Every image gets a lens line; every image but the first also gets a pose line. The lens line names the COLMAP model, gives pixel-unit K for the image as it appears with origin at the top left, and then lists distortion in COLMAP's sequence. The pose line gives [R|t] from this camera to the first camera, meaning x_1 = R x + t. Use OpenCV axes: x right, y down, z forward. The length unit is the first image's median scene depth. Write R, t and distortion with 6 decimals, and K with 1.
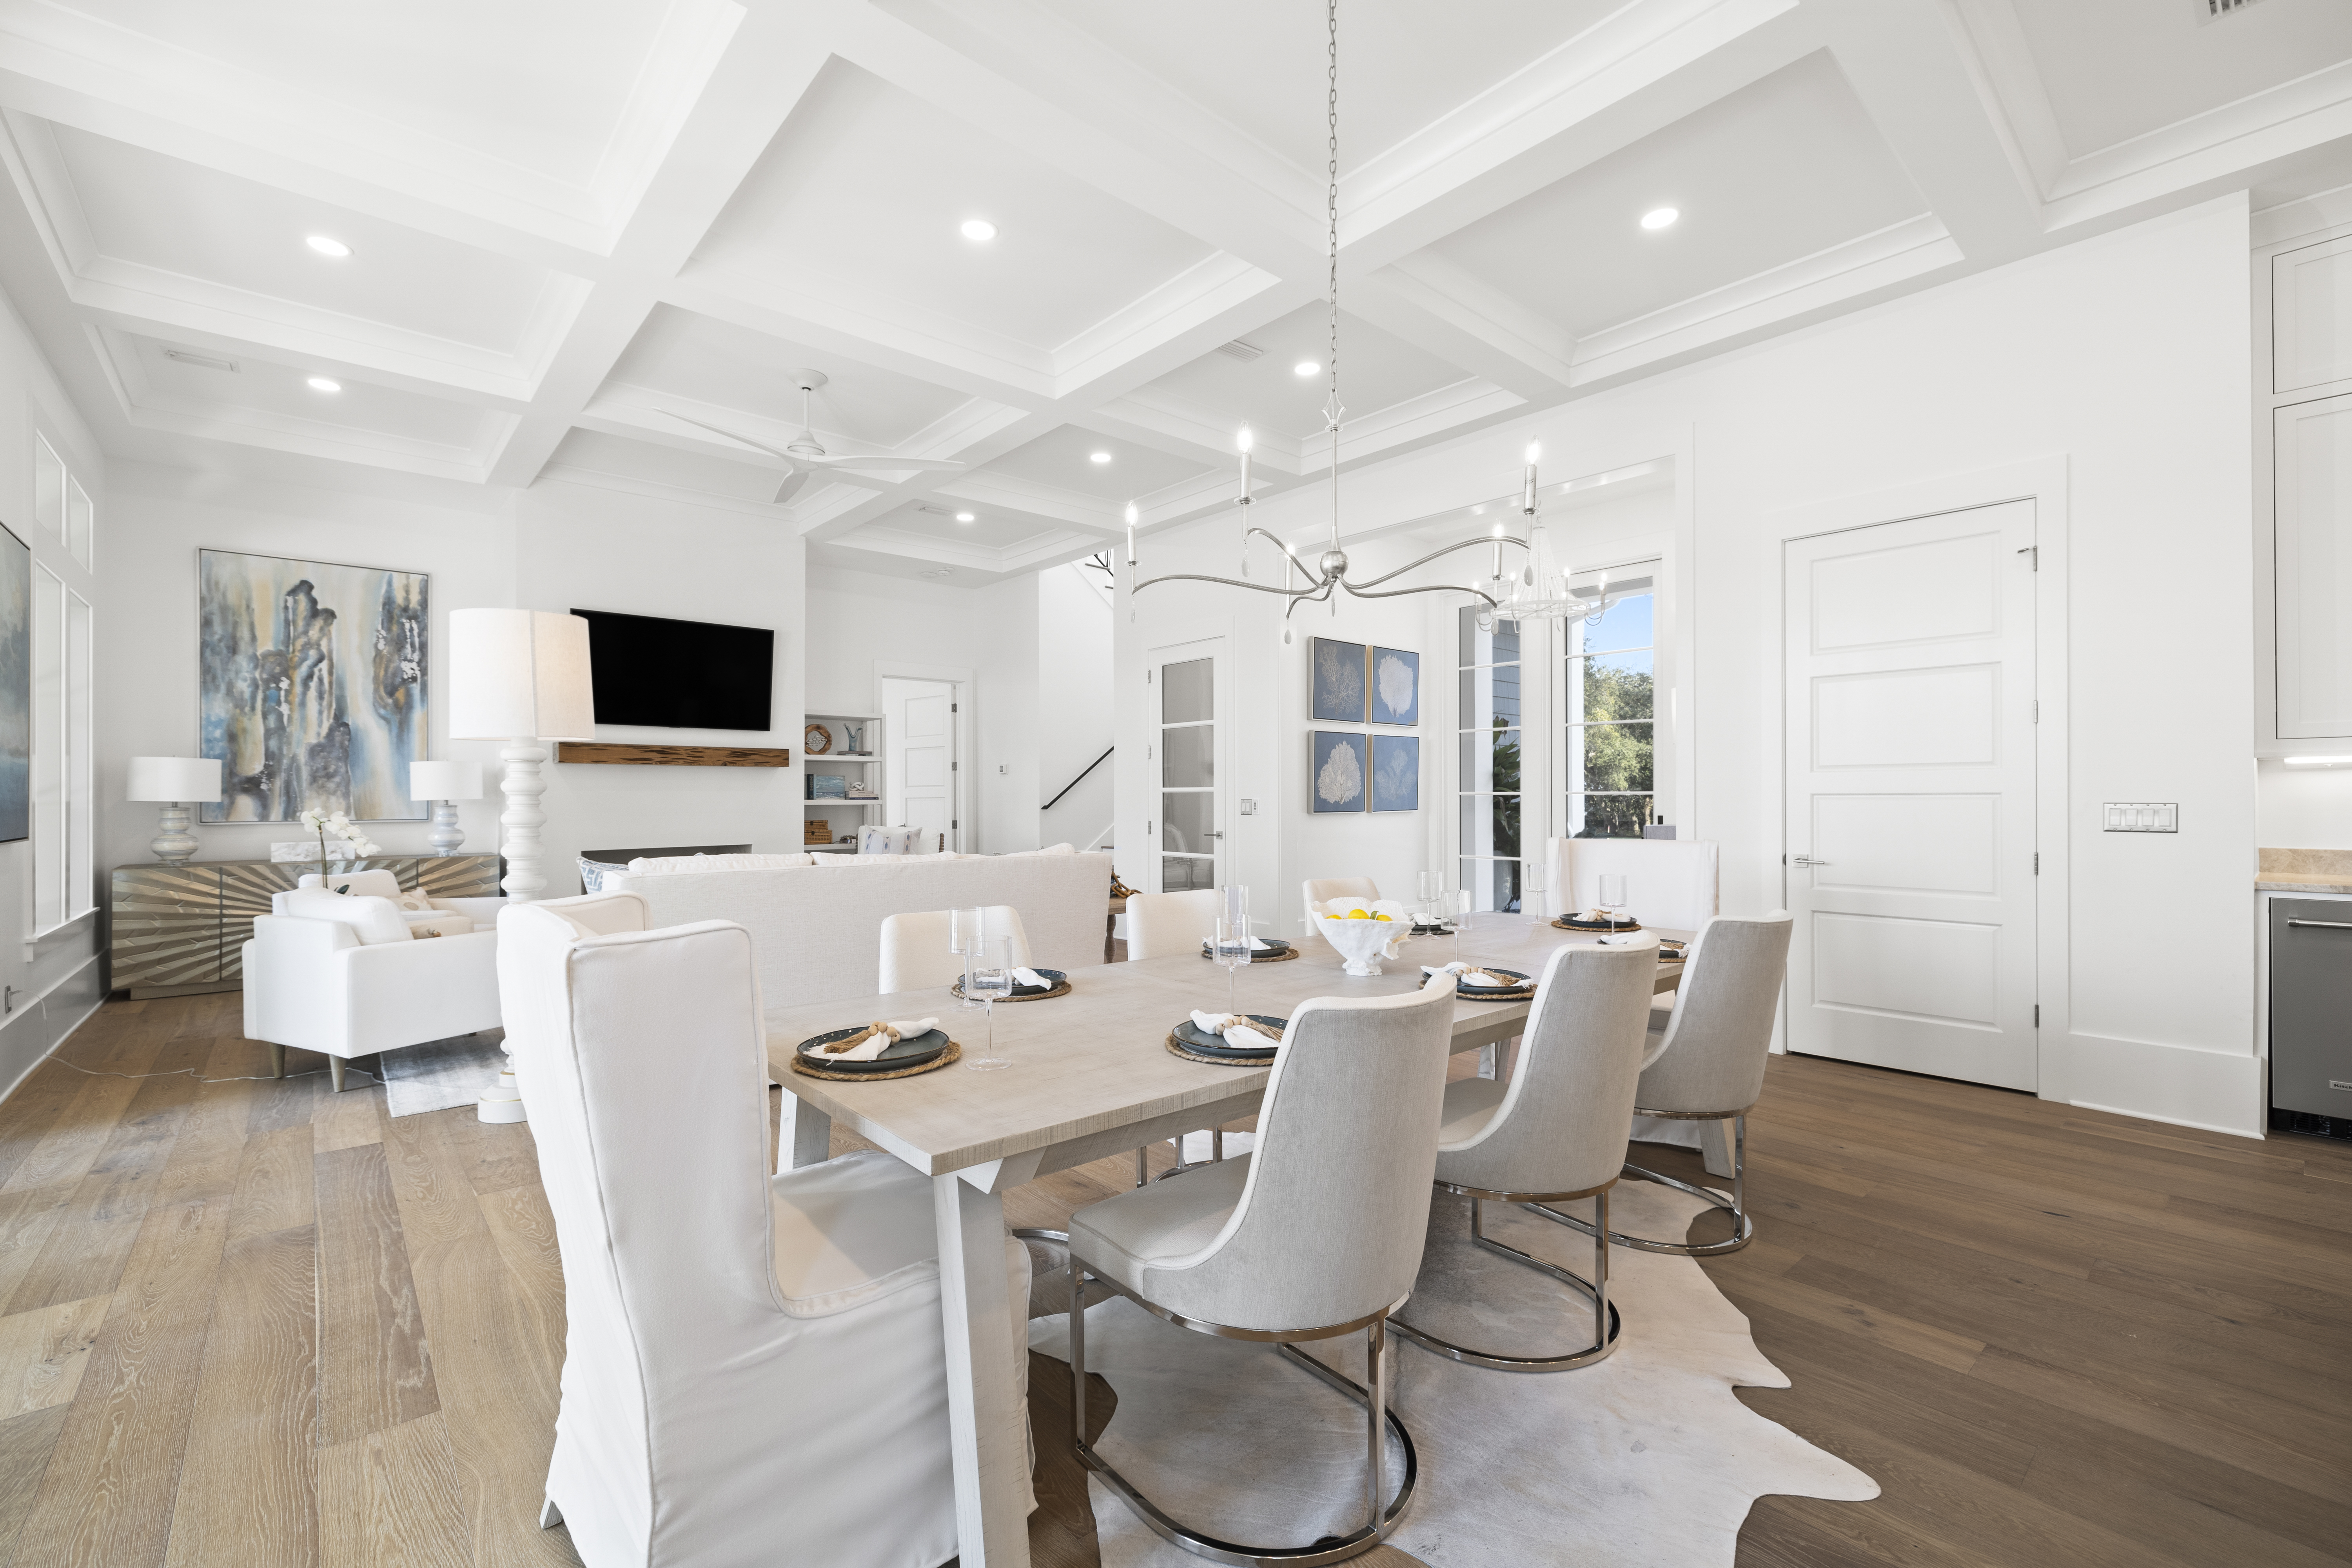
lens RADIAL K [[993.6, 0, 1155.2], [0, 993.6, 802.6], [0, 0, 1]] dist [0.001627, -0.000330]
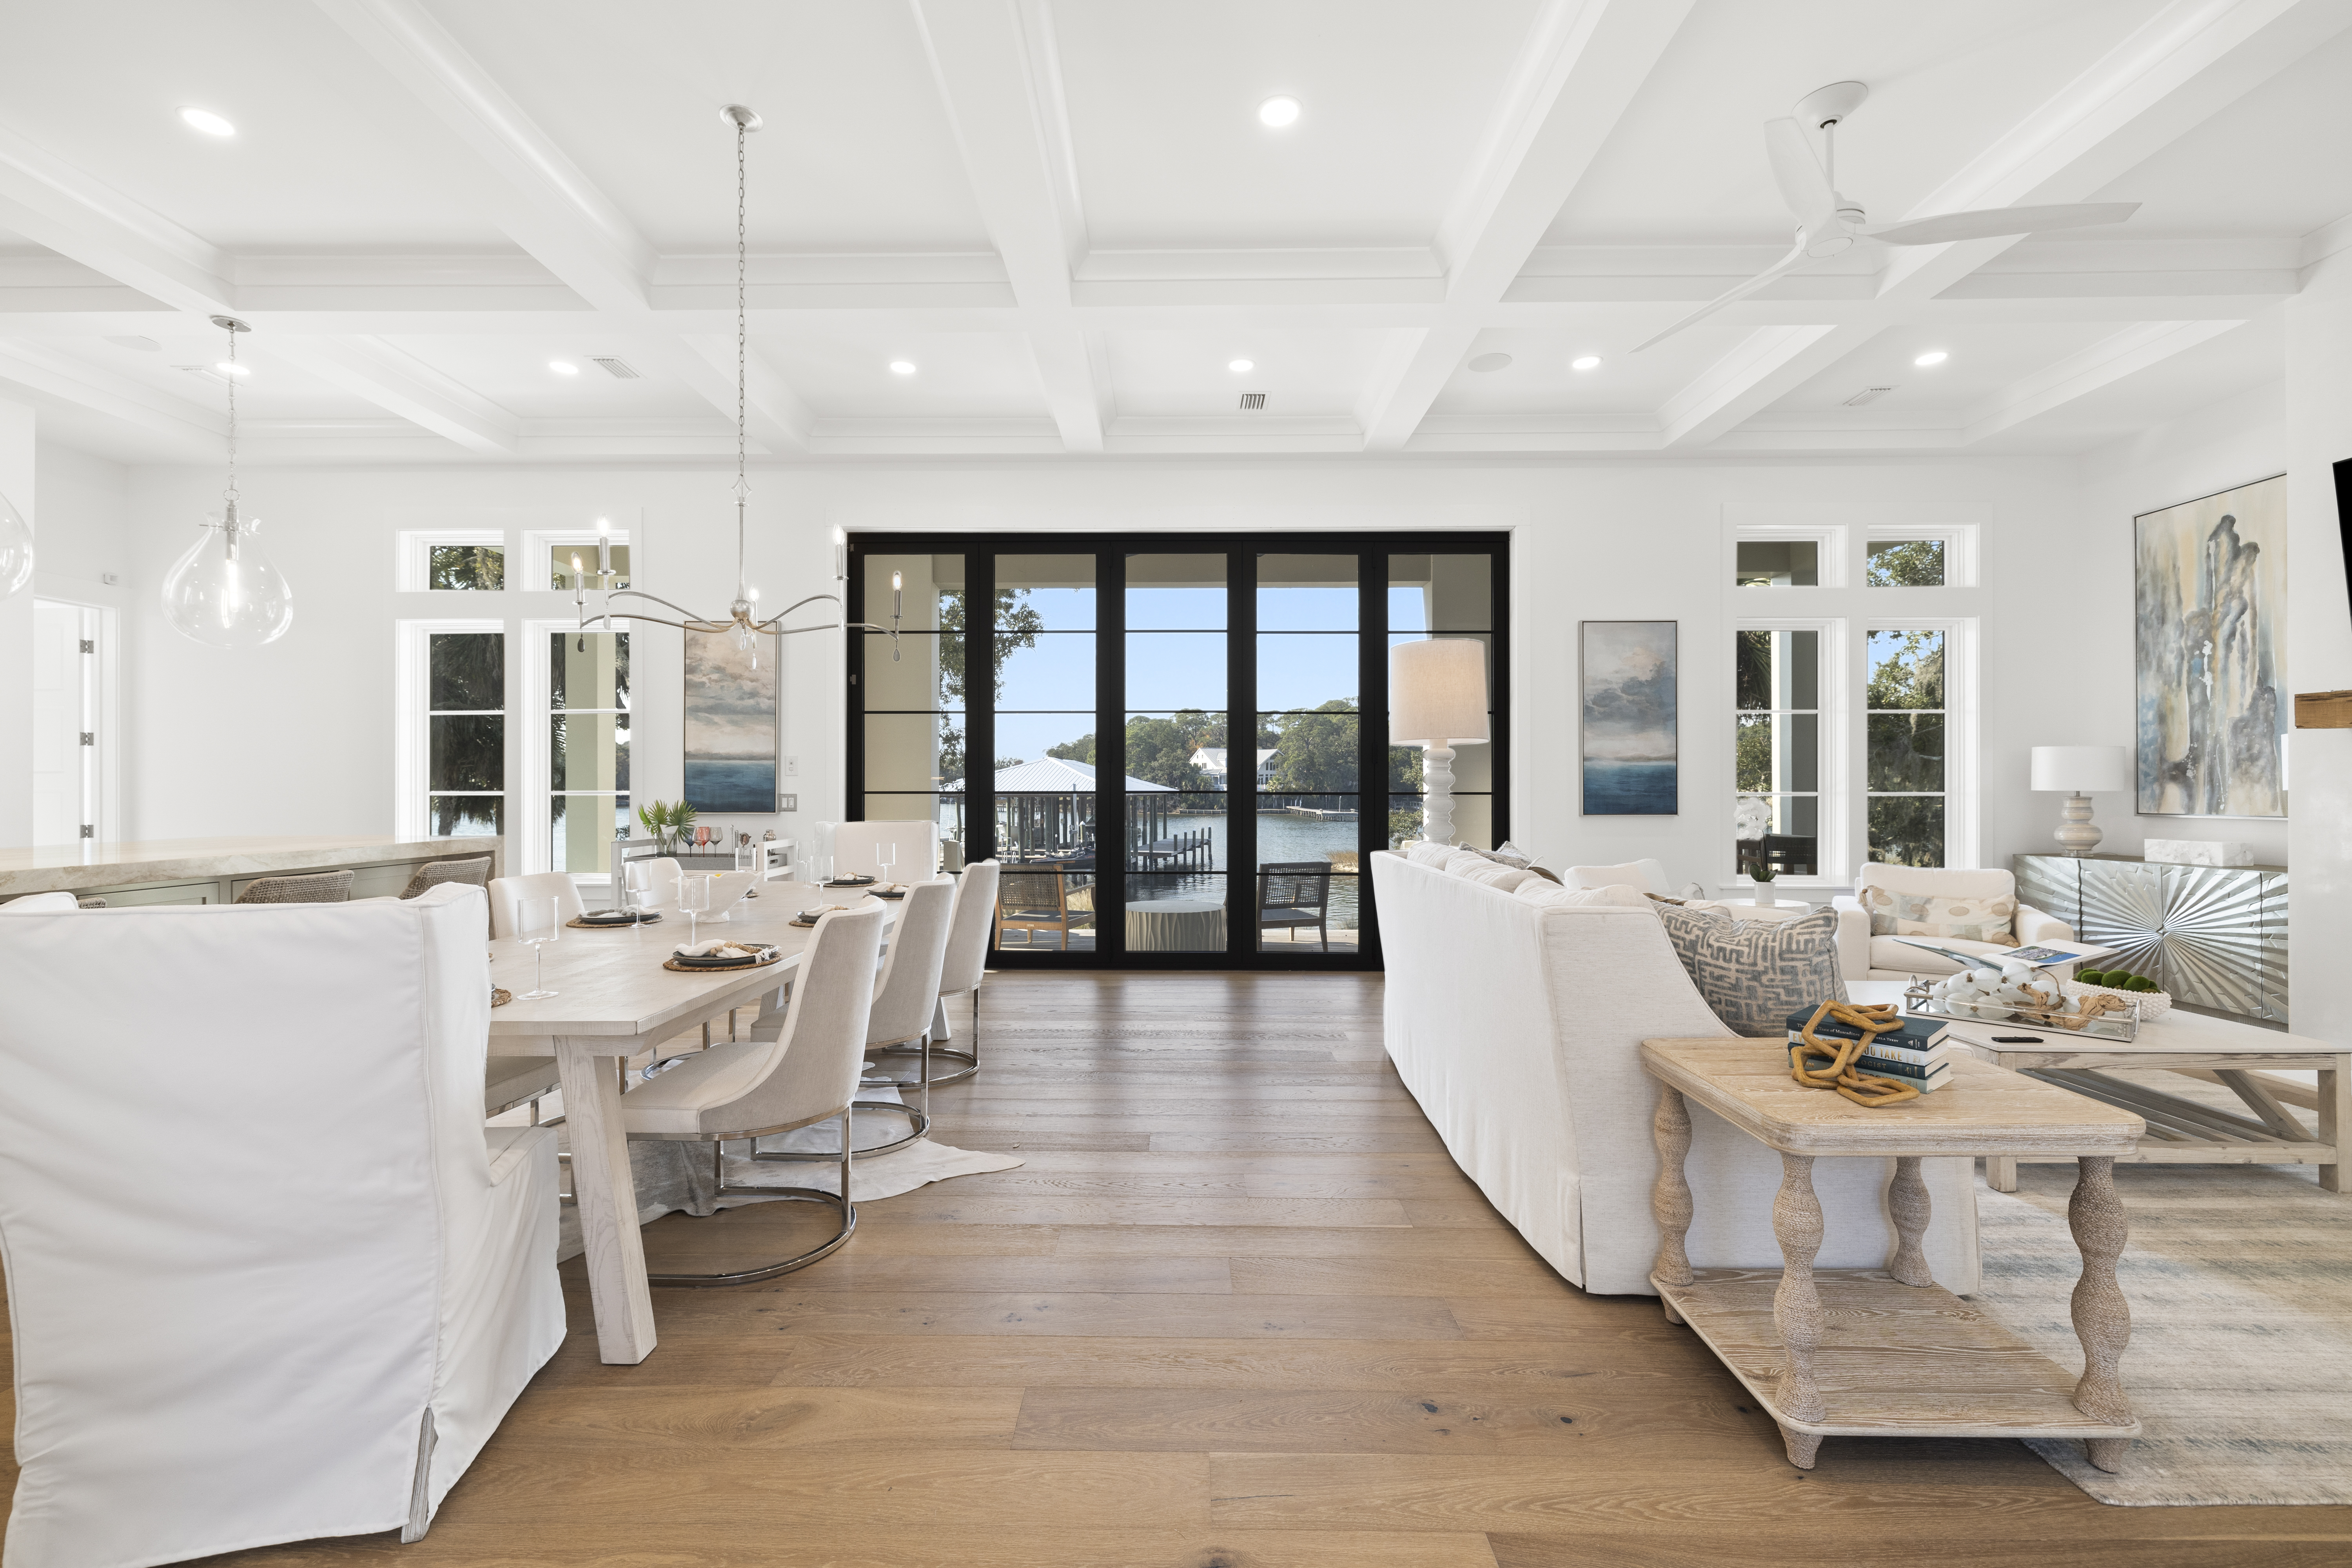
lens RADIAL K [[993.6, 0, 1163.2], [0, 993.6, 786.9], [0, 0, 1]] dist [0.001627, -0.000330]
pose [[-0.652929, 0.000821, -0.757419, 0.312668], [-0.001524, 0.999996, 0.002398, -0.005171], [0.757417, 0.002720, -0.652925, 0.873173]]
